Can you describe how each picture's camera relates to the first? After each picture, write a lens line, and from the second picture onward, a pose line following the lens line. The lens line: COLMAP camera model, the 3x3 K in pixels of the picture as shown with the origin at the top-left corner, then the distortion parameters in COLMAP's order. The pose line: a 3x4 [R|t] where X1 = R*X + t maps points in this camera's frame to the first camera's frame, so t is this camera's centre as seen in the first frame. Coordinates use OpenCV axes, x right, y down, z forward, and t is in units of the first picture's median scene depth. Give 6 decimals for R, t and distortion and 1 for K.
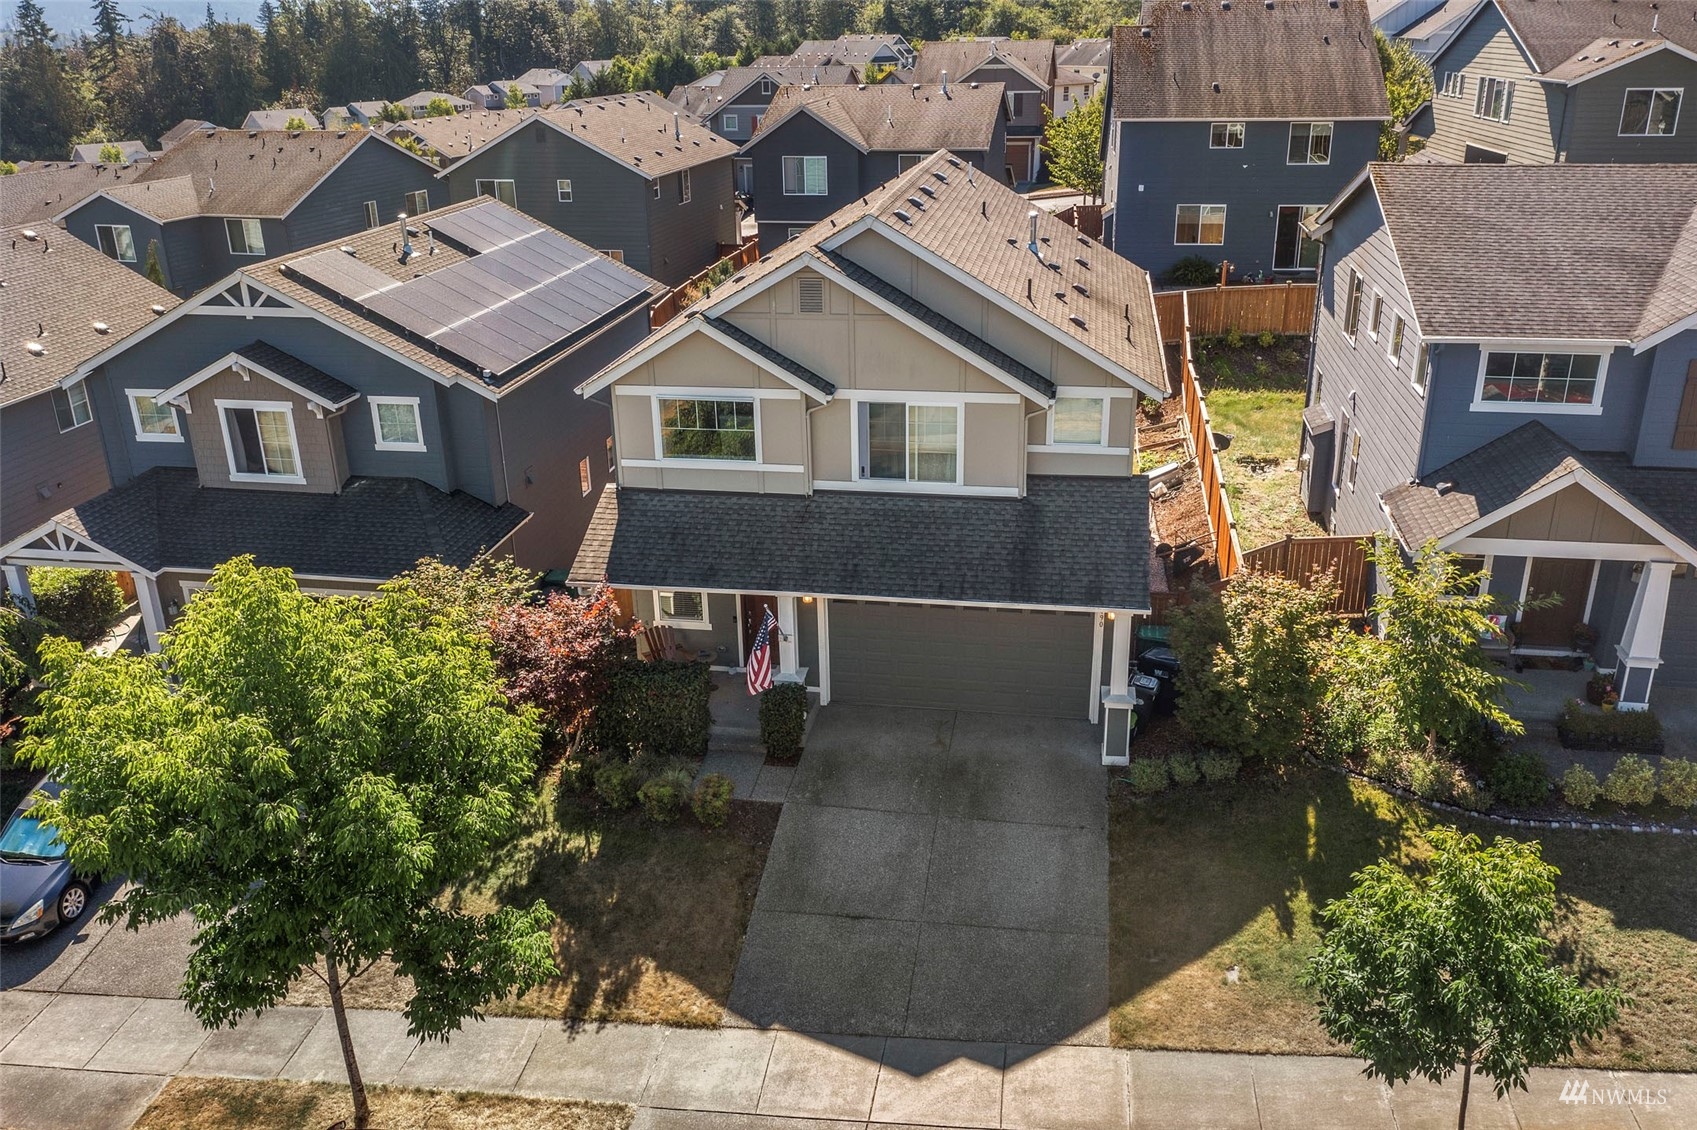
lens RADIAL K [[1334.5, 0, 848.5], [0, 1334.5, 565.0], [0, 0, 1]] dist [-0.017505, 0.010448]
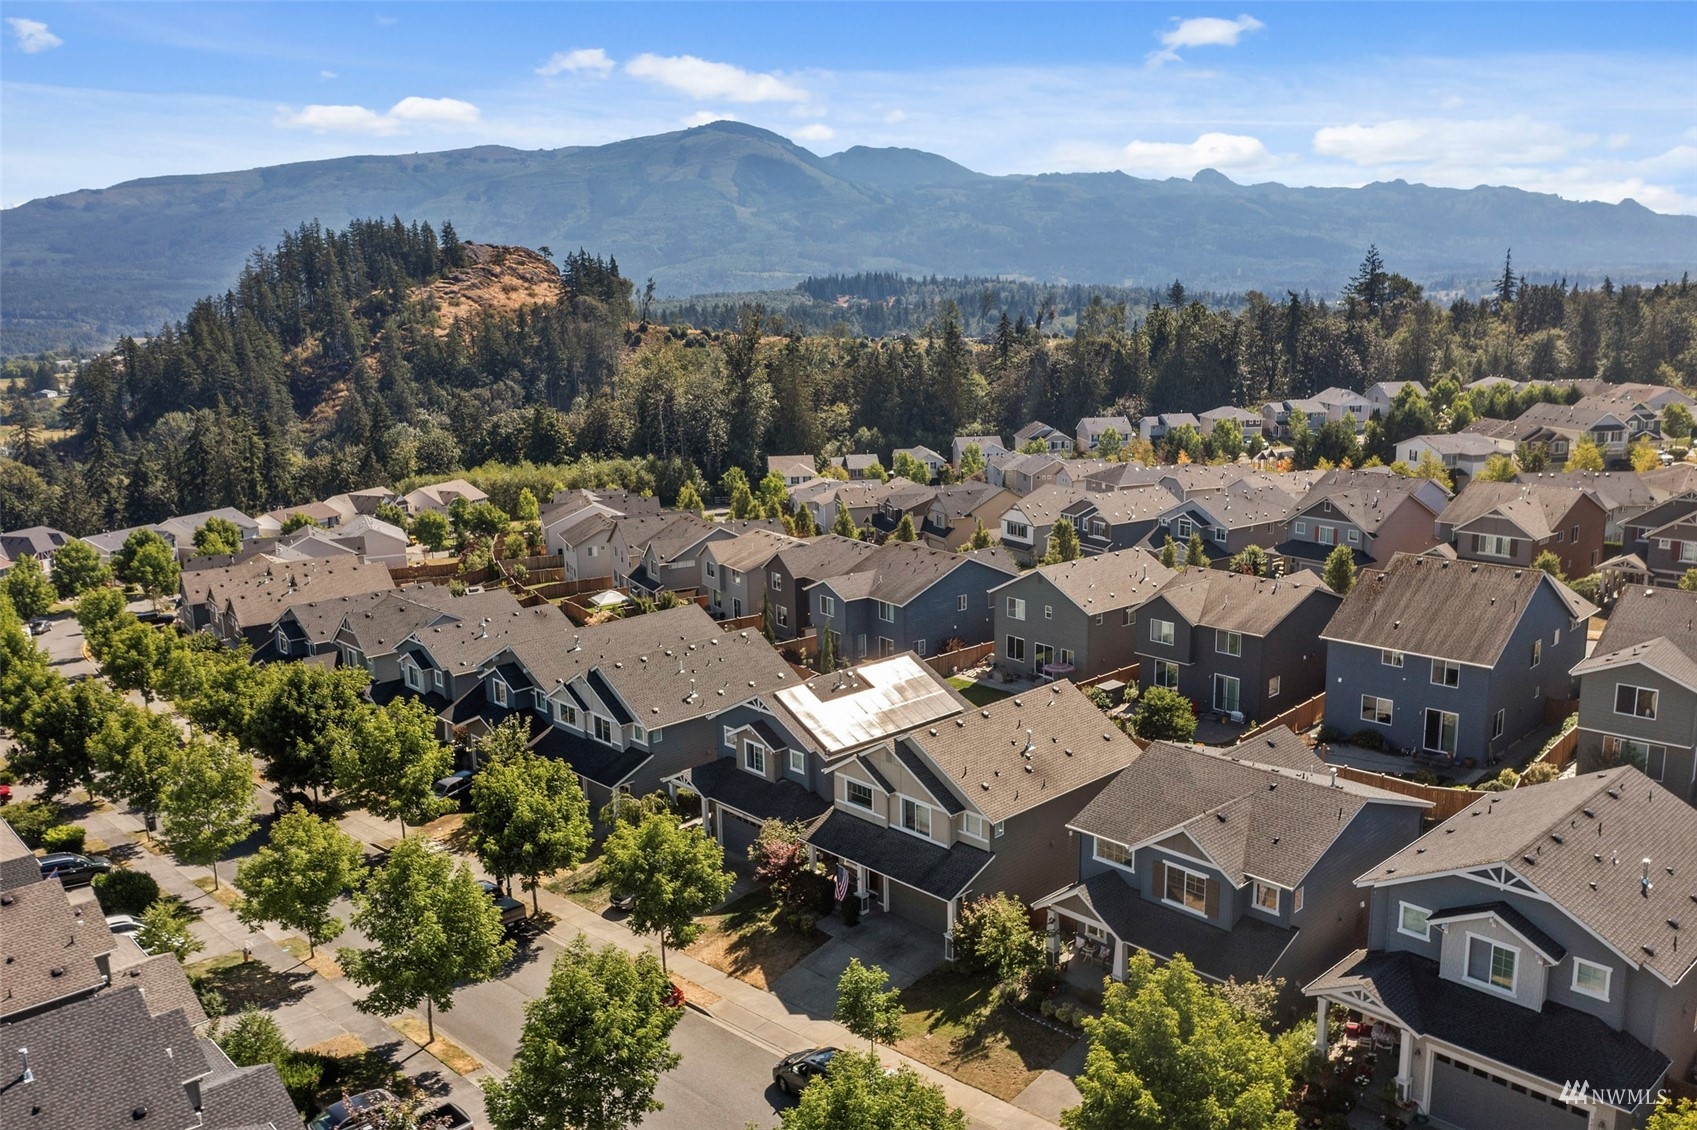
lens RADIAL K [[1334.5, 0, 848.5], [0, 1334.5, 565.0], [0, 0, 1]] dist [-0.017505, 0.010448]
pose [[0.801266, 0.124472, -0.585217, 1.227340], [-0.223371, 0.969631, -0.099601, -0.245548], [0.555048, 0.210527, 0.804736, -1.118644]]
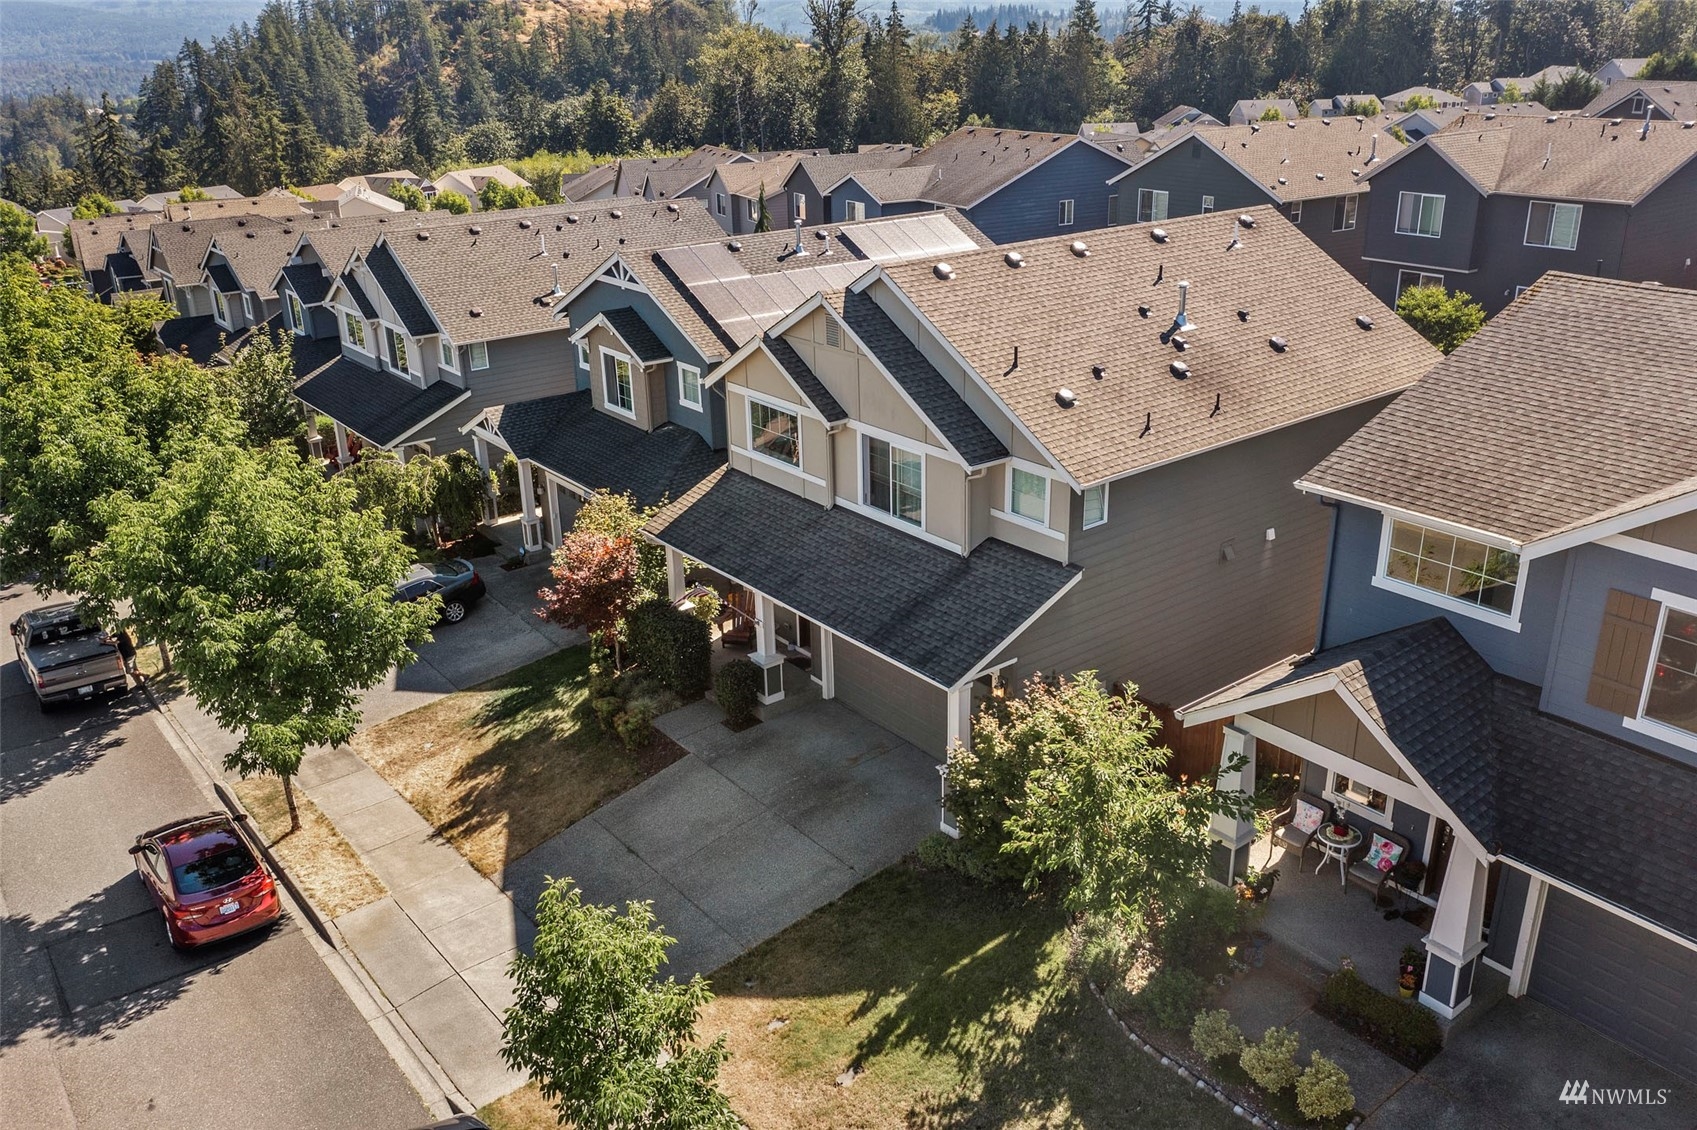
lens RADIAL K [[1334.5, 0, 848.5], [0, 1334.5, 565.0], [0, 0, 1]] dist [-0.017505, 0.010448]
pose [[0.743166, 0.252385, -0.619682, 0.607453], [-0.246584, 0.964255, 0.097001, -0.105662], [0.622013, 0.080716, 0.778835, 0.133036]]
